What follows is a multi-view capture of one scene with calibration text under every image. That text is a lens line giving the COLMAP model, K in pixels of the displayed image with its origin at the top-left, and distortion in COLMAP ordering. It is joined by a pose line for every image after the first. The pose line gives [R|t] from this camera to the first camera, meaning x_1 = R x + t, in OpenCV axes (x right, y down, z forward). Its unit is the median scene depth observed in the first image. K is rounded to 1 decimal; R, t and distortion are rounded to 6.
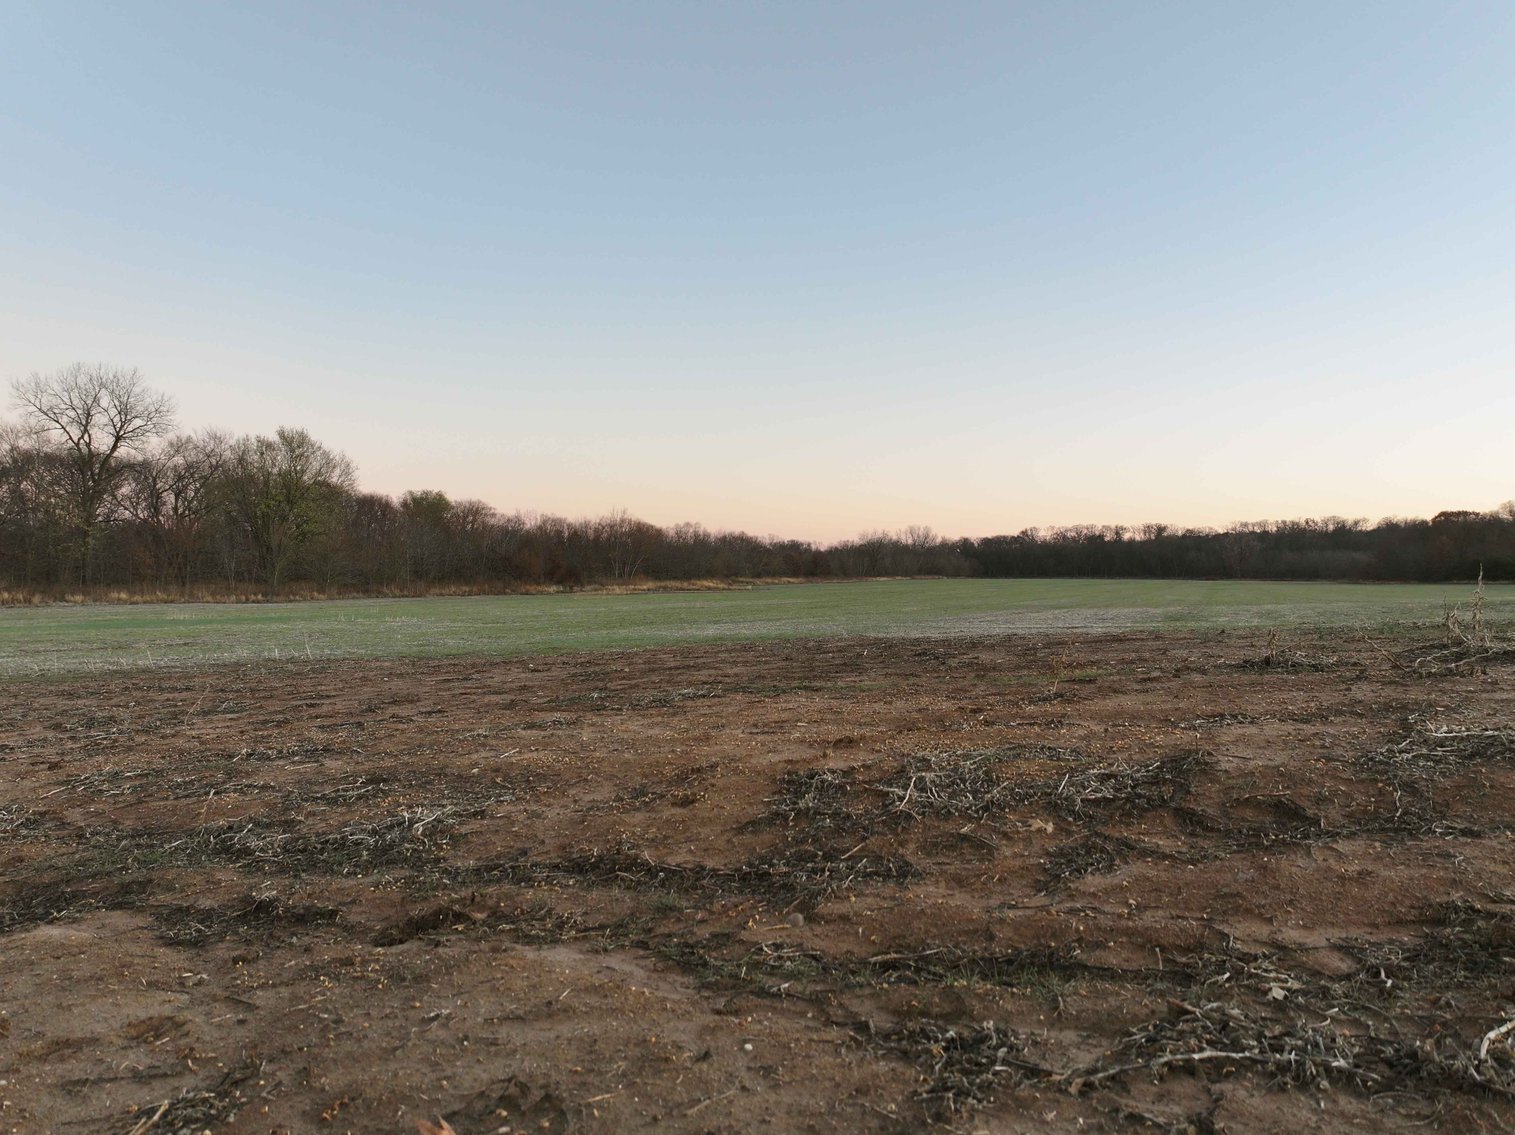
lens RADIAL K [[1066.2, 0, 764.8], [0, 1066.2, 567.6], [0, 0, 1]] dist [-0.000004, 0.015272]
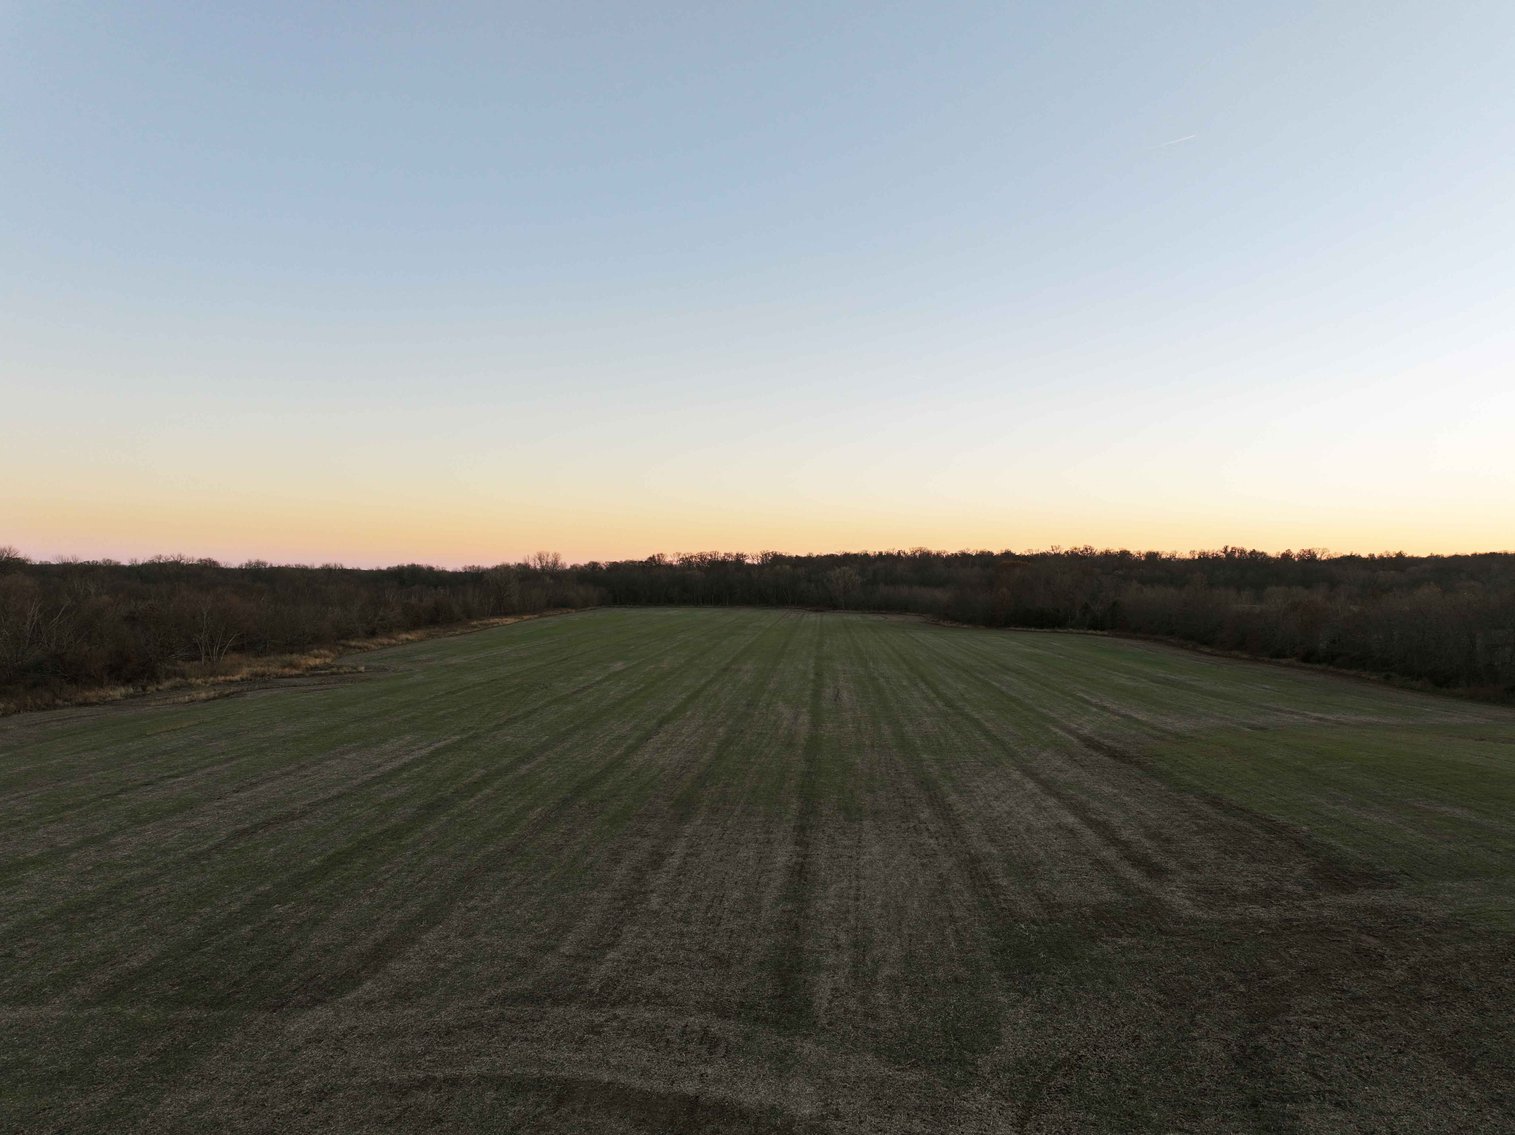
lens RADIAL K [[1066.2, 0, 765.0], [0, 1066.2, 566.0], [0, 0, 1]] dist [-0.000004, 0.015272]
pose [[0.941548, 0.004636, 0.336848, 0.096340], [-0.006118, 0.999976, 0.003339, -2.359665], [-0.336824, -0.005205, 0.941553, -0.039387]]
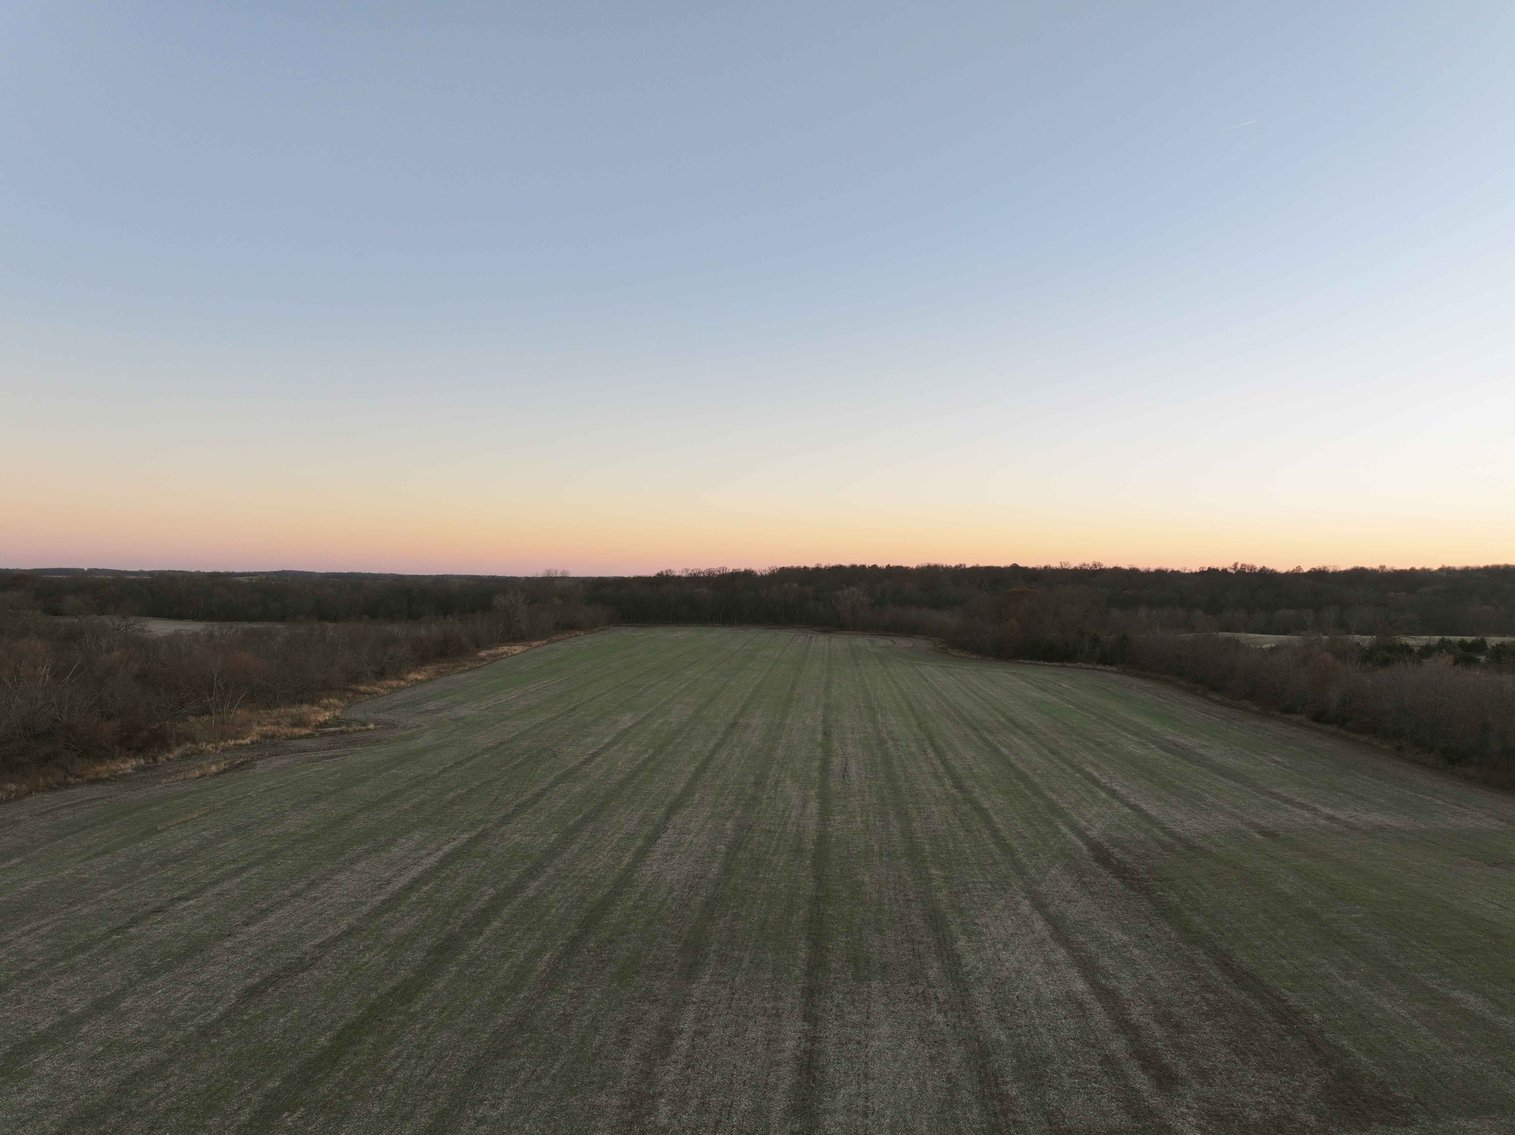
lens RADIAL K [[1066.2, 0, 764.7], [0, 1066.2, 565.3], [0, 0, 1]] dist [-0.000004, 0.015272]
pose [[0.944170, 0.004040, 0.329434, 0.088536], [-0.007418, 0.999932, 0.008997, -4.105110], [-0.329375, -0.010938, 0.944136, -0.001361]]
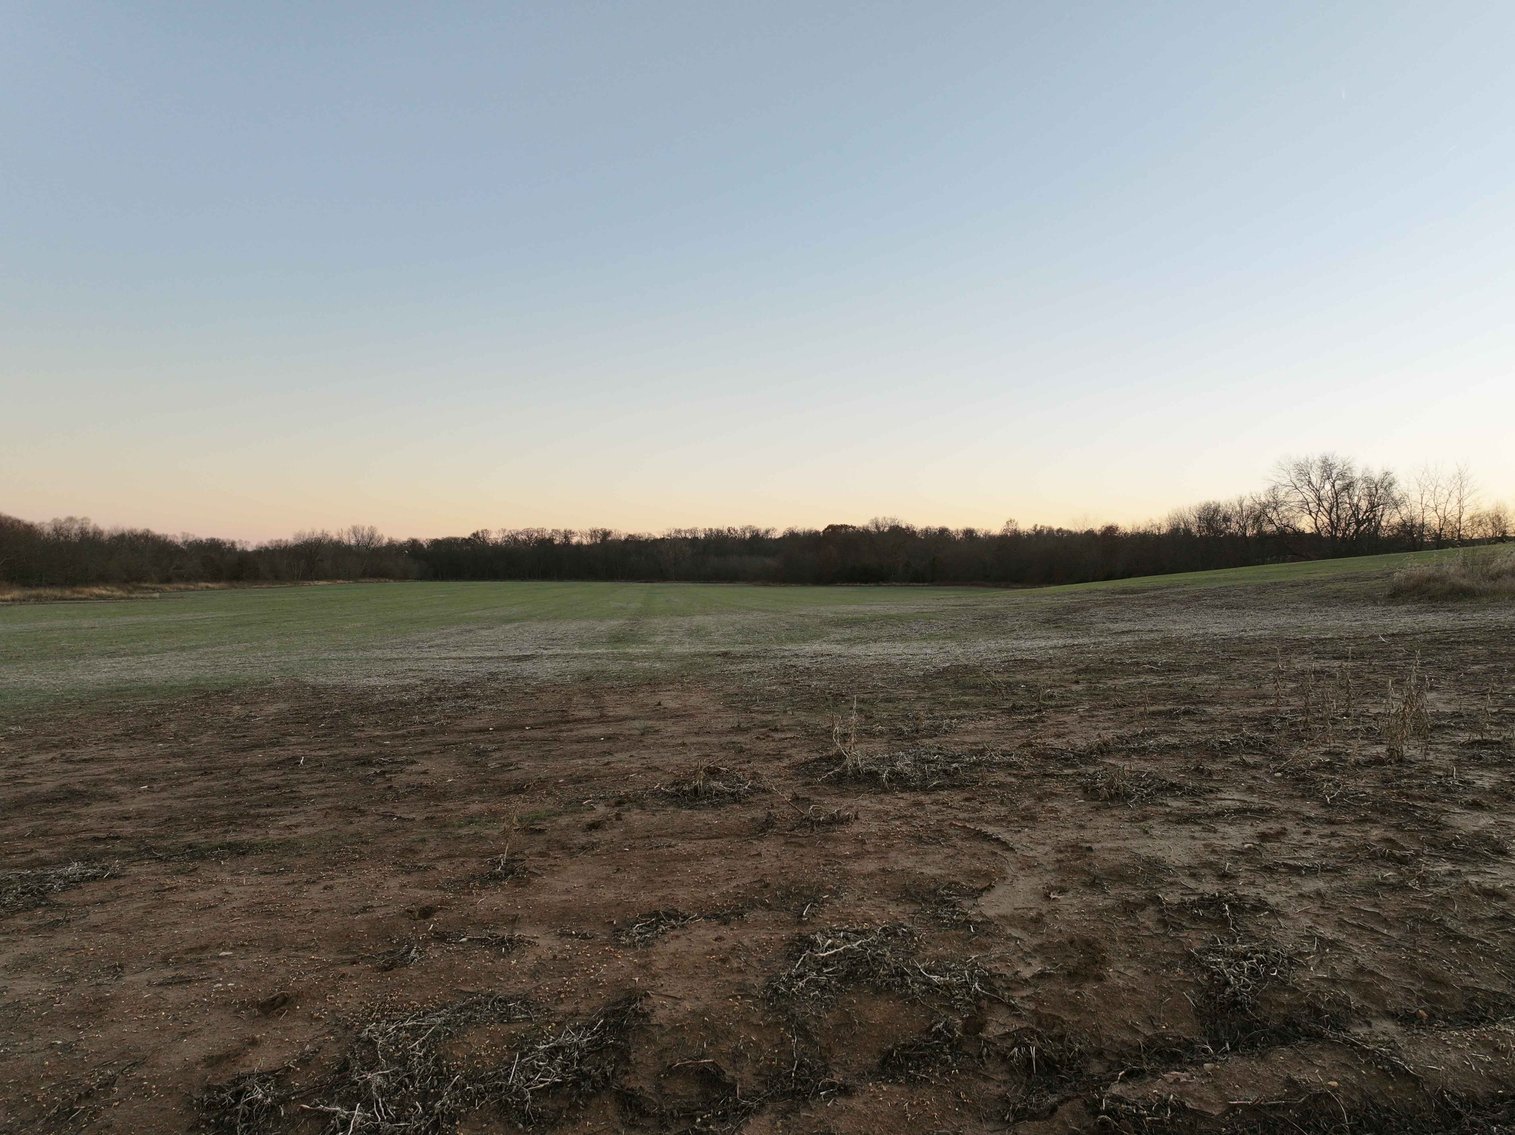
lens RADIAL K [[1066.2, 0, 763.7], [0, 1066.2, 570.7], [0, 0, 1]] dist [-0.000004, 0.015272]
pose [[0.876200, 0.002468, 0.481941, -0.002106], [-0.003690, 0.999992, 0.001586, -0.143781], [-0.481934, -0.003168, 0.876202, -0.005087]]
